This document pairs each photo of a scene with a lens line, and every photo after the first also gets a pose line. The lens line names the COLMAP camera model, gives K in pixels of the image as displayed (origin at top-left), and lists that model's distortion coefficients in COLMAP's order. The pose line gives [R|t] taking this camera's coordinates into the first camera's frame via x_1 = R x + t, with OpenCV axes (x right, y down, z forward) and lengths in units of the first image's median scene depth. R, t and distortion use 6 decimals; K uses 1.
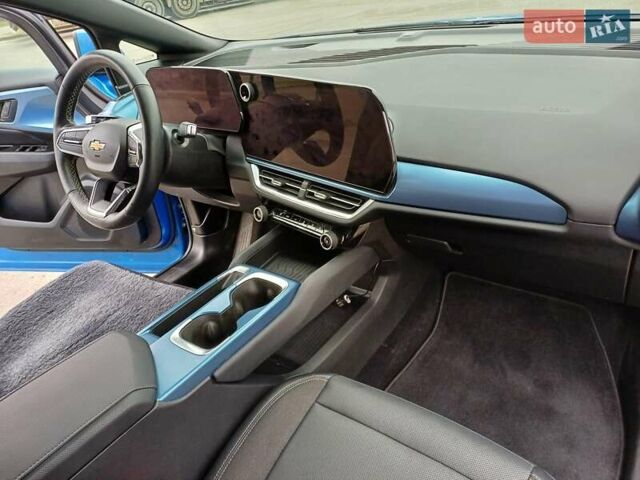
lens RADIAL K [[469.1, 0, 319.4], [0, 469.1, 254.2], [0, 0, 1]] dist [0.096100, -0.117742]
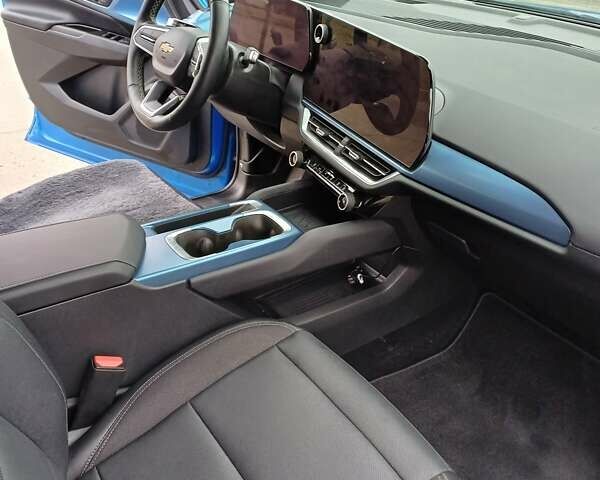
lens RADIAL K [[574.3, 0, 282.8], [0, 574.3, 236.9], [0, 0, 1]] dist [0.125154, -0.185511]
pose [[0.928232, 0.317196, -0.194348, 0.130432], [-0.317898, 0.947699, 0.028422, 0.040891], [0.193199, 0.035400, 0.980521, -0.158275]]
